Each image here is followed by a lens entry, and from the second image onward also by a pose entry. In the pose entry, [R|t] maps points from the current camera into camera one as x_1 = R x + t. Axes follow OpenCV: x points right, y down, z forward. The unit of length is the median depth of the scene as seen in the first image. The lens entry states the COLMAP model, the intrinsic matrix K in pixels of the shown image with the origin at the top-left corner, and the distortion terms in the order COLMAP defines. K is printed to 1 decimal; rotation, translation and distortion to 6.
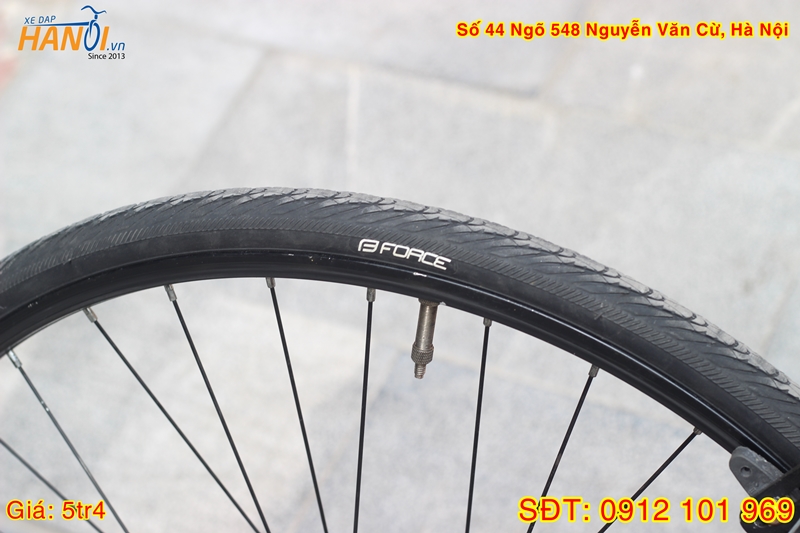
lens RADIAL K [[1948.4, 0, 400.0], [0, 1948.4, 266.5], [0, 0, 1]] dist [-0.046830, -0.261331]
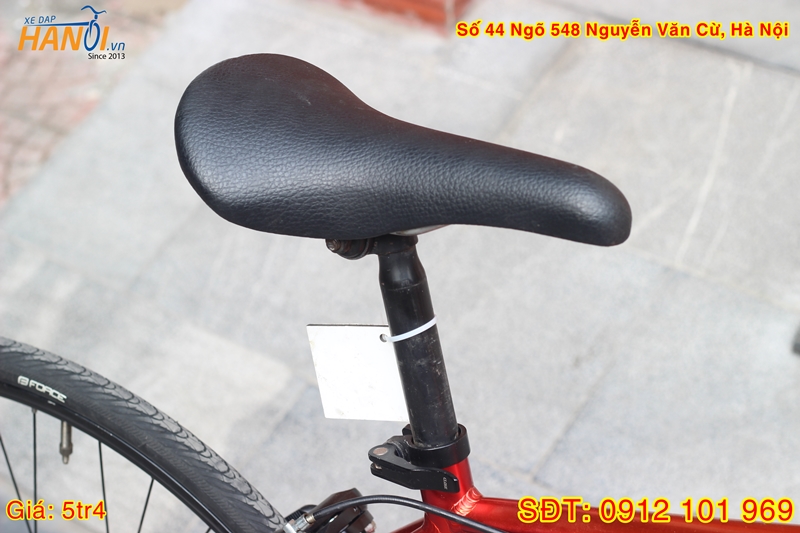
lens RADIAL K [[1948.4, 0, 400.0], [0, 1948.4, 266.5], [0, 0, 1]] dist [-0.046830, -0.261331]
pose [[0.981866, 0.086191, -0.168847, 0.539402], [-0.078766, 0.995628, 0.050205, -0.205440], [0.172436, -0.035995, 0.984363, -0.484737]]
